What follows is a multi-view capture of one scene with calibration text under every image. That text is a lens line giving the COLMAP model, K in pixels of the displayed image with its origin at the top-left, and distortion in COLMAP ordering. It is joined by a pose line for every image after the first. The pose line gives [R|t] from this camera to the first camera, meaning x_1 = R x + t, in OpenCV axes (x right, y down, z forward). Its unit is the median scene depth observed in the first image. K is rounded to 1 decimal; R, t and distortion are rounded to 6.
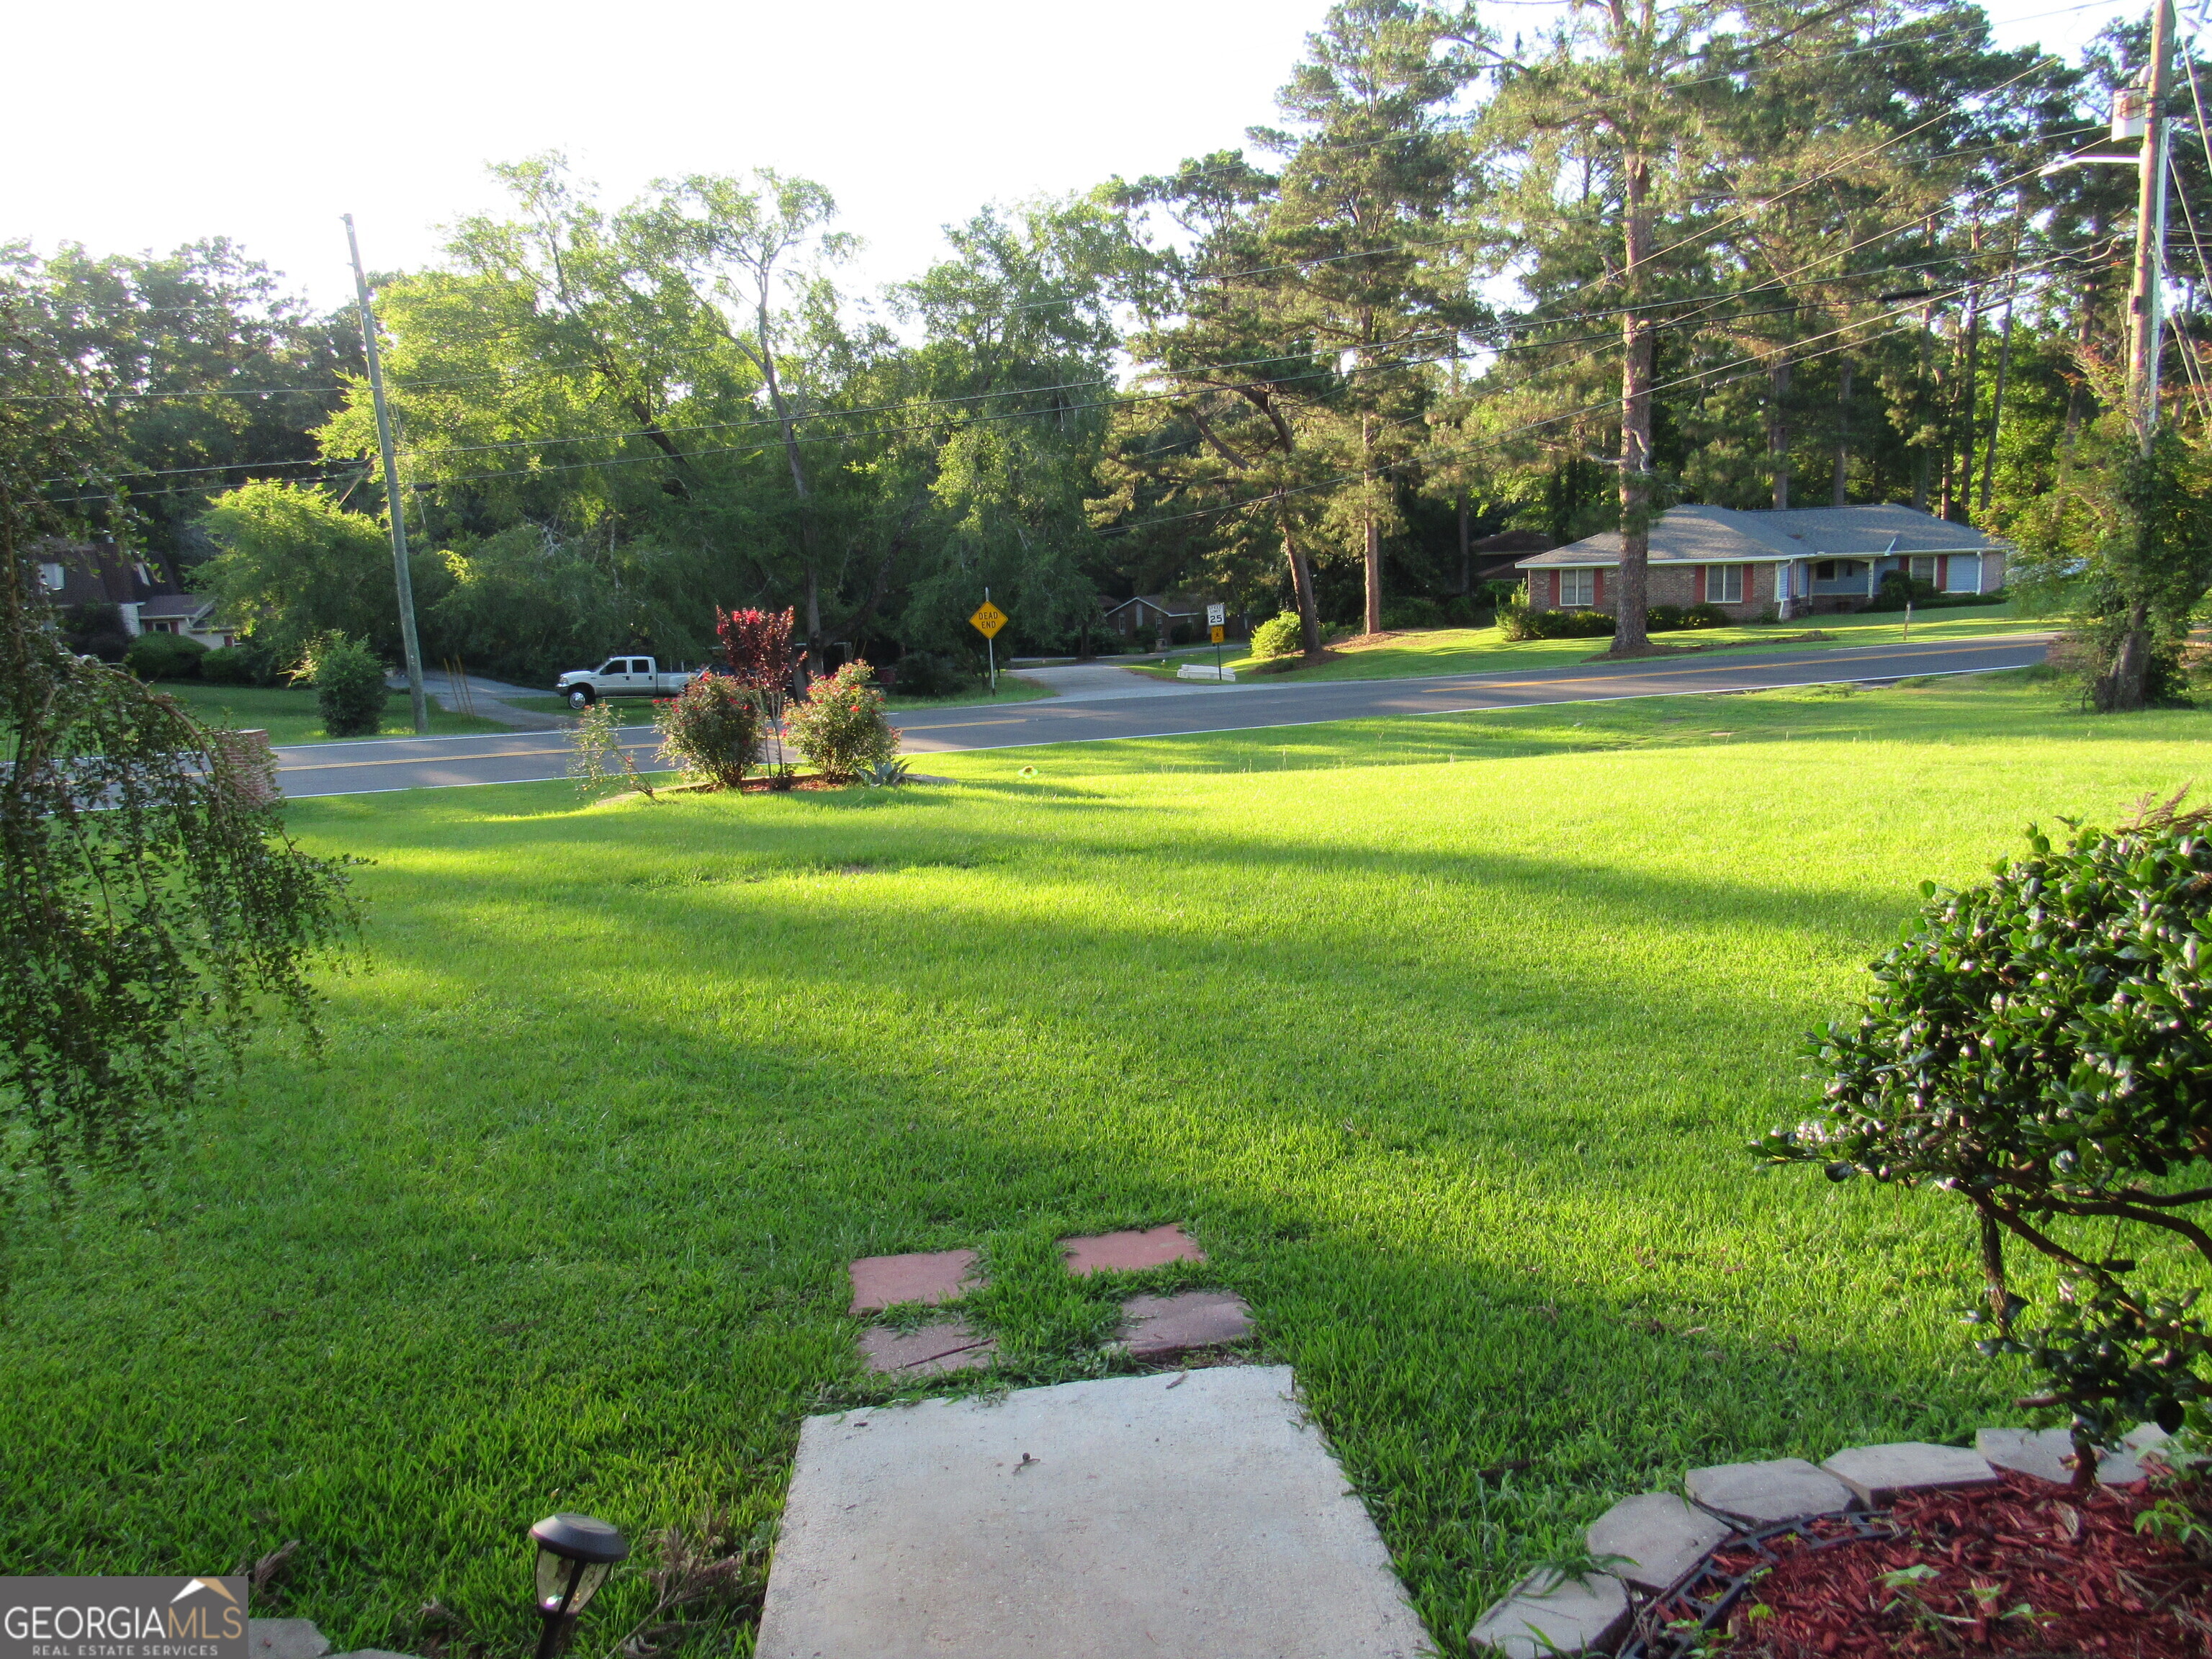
lens RADIAL K [[1583.8, 0, 1097.5], [0, 1583.8, 832.9], [0, 0, 1]] dist [-0.030720, 0.014575]
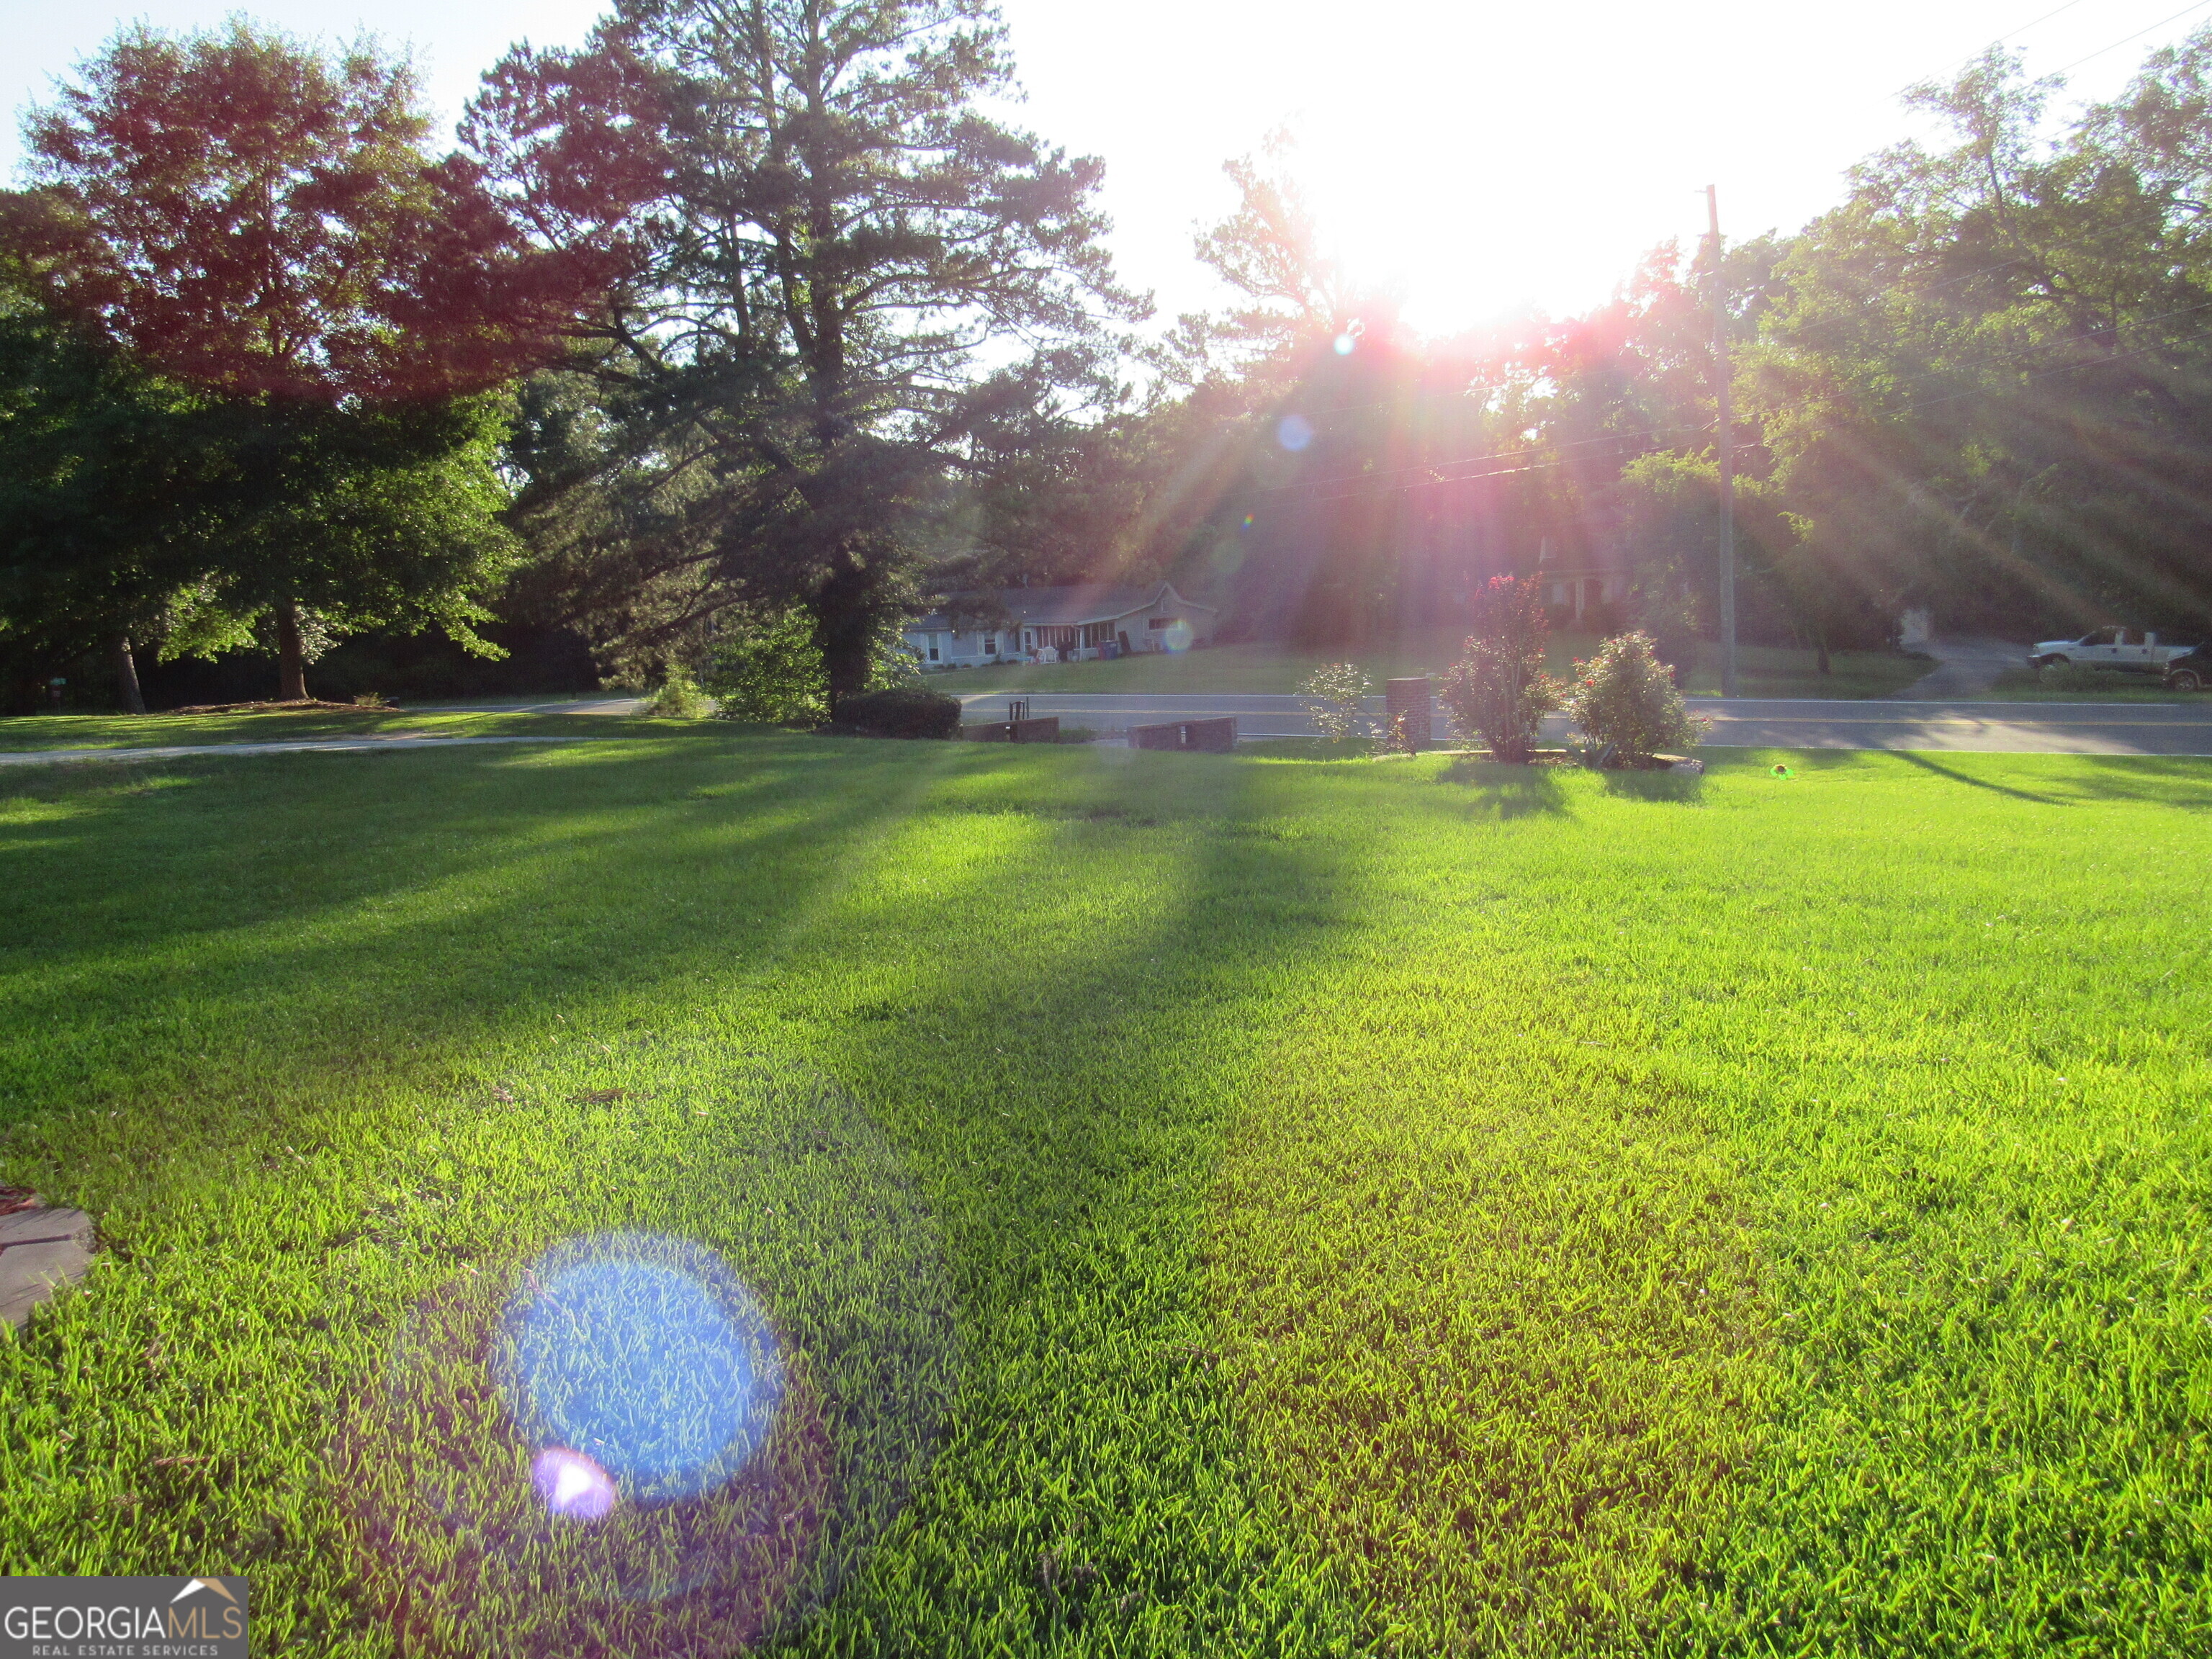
lens RADIAL K [[1583.8, 0, 1091.2], [0, 1583.8, 819.7], [0, 0, 1]] dist [-0.030720, 0.014575]
pose [[0.526577, 0.126218, -0.840705, 0.173418], [-0.111813, 0.990609, 0.078689, -0.014645], [0.842742, 0.052565, 0.535745, 0.100428]]
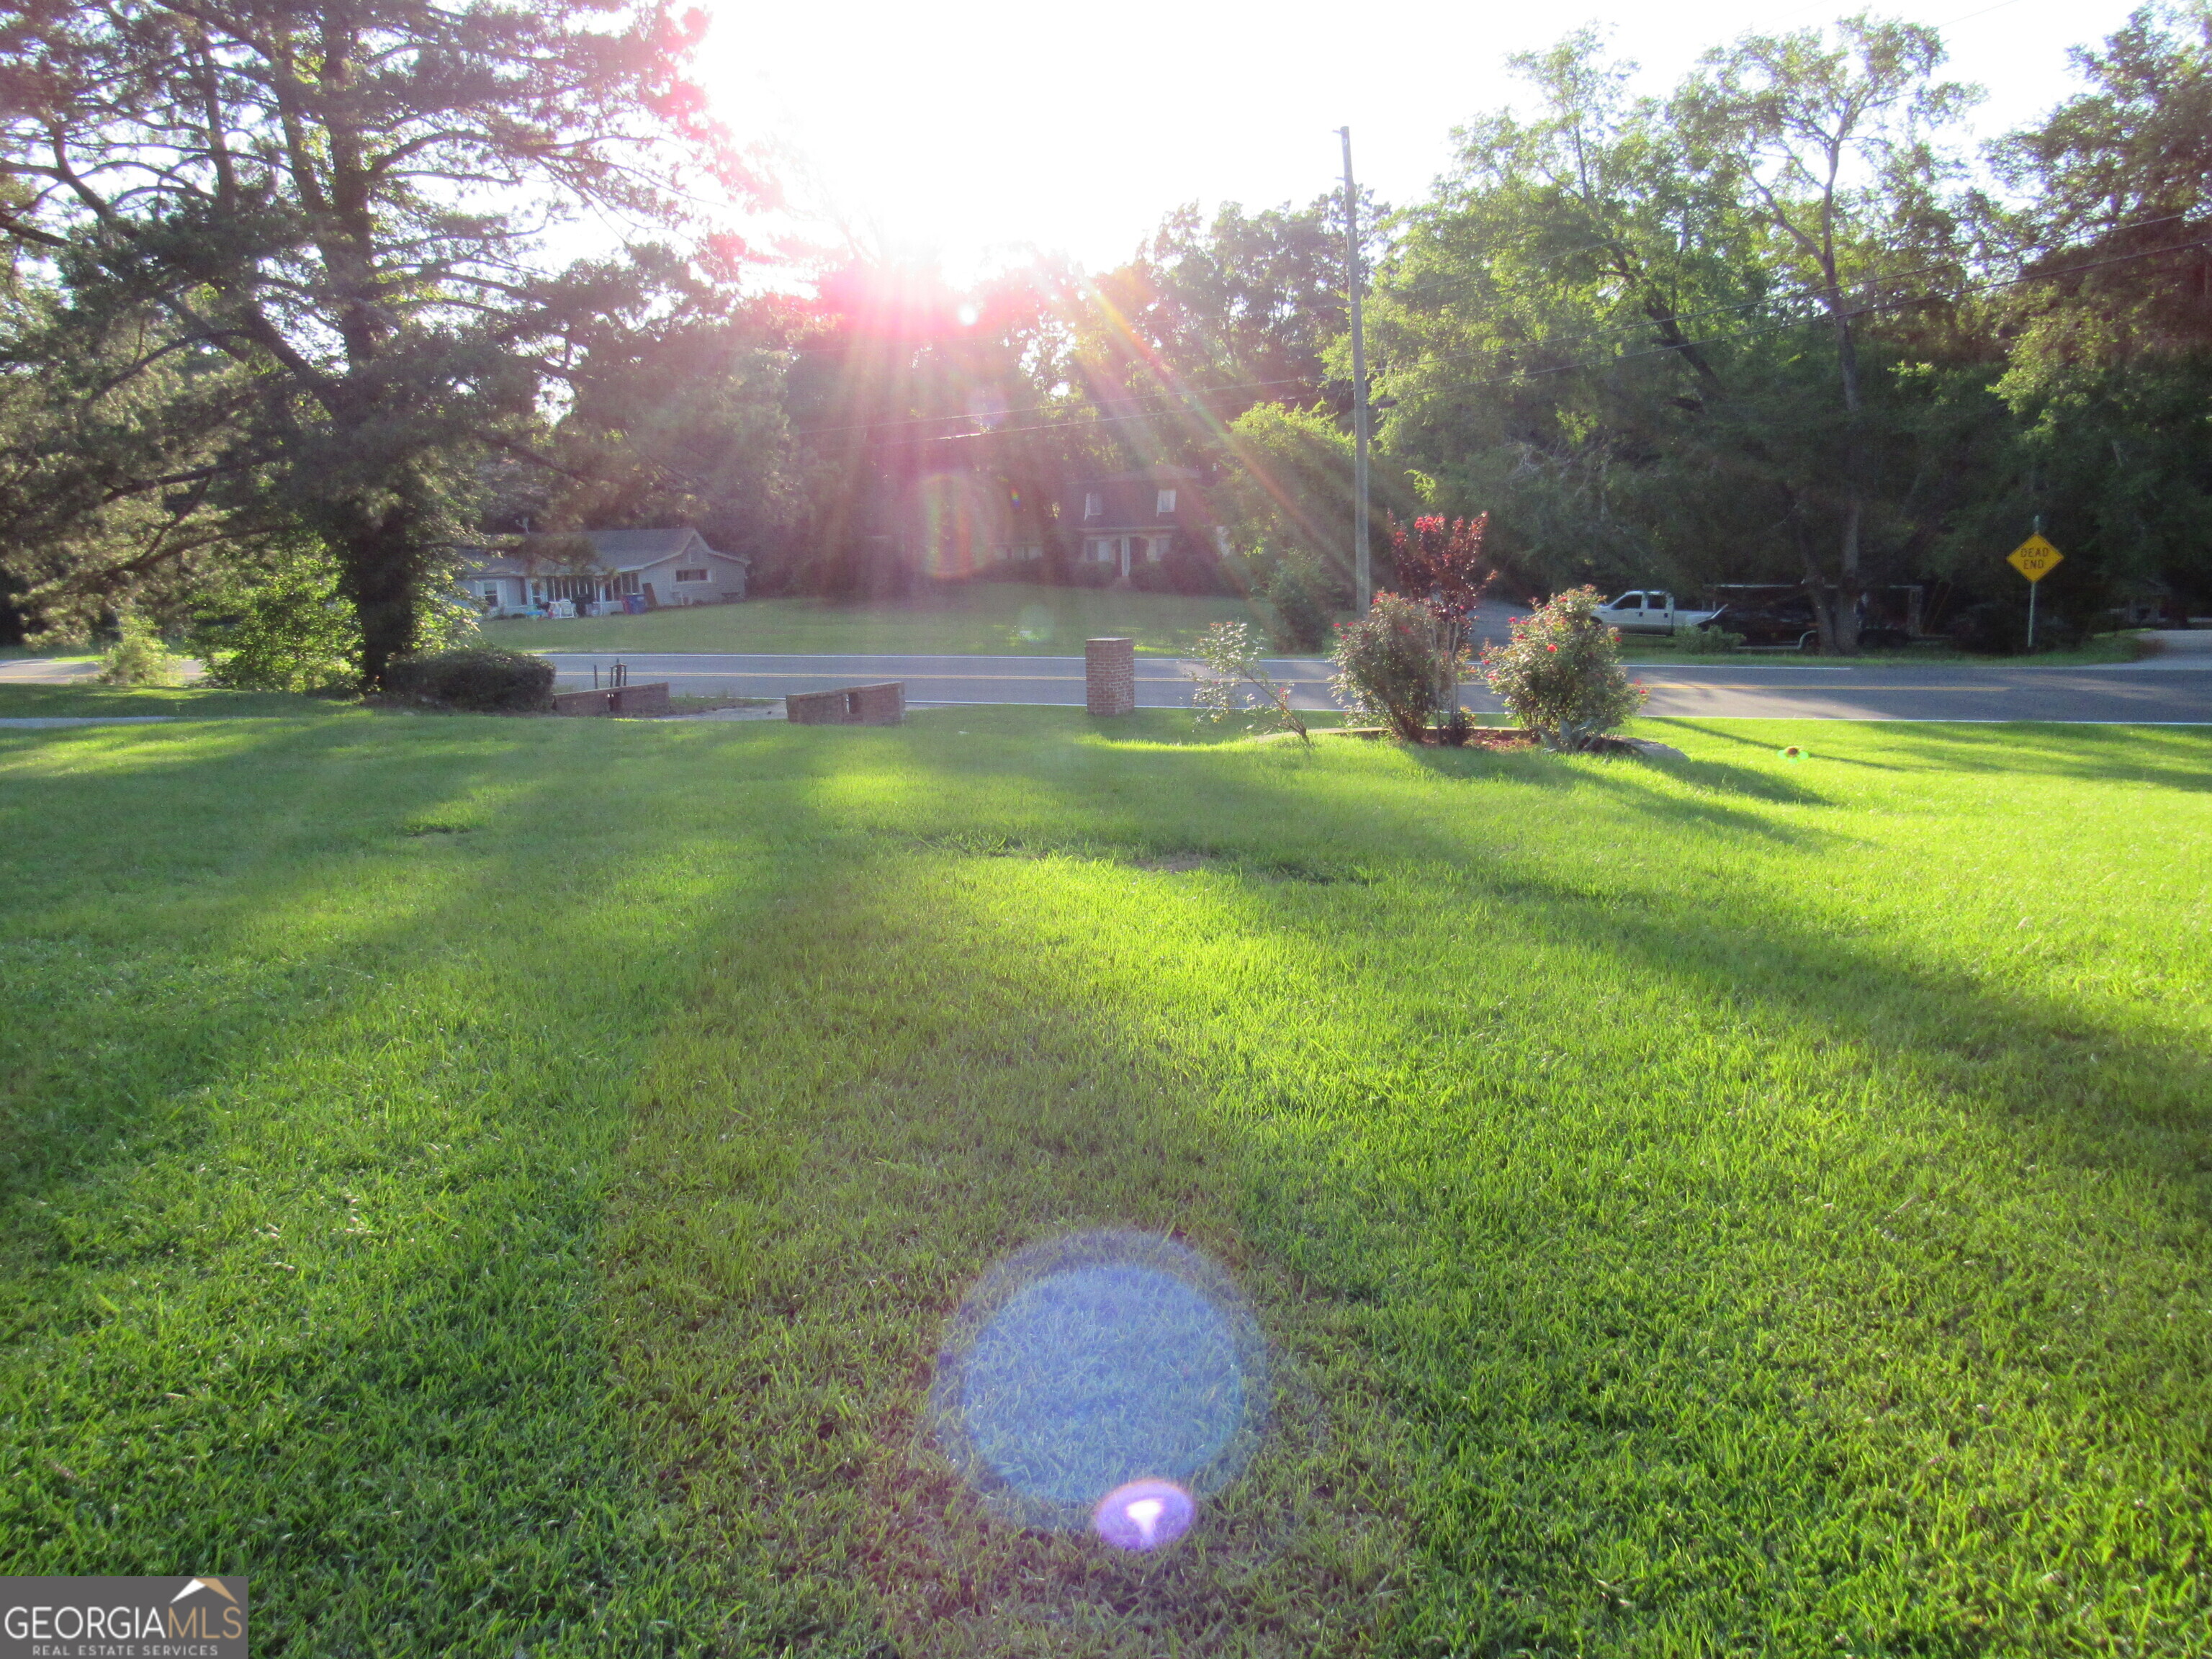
lens RADIAL K [[1583.8, 0, 1099.6], [0, 1583.8, 833.1], [0, 0, 1]] dist [-0.030720, 0.014575]
pose [[0.774127, 0.132308, -0.619049, 0.058717], [-0.108050, 0.991180, 0.076726, -0.009357], [0.623740, 0.007492, 0.781596, 0.100384]]
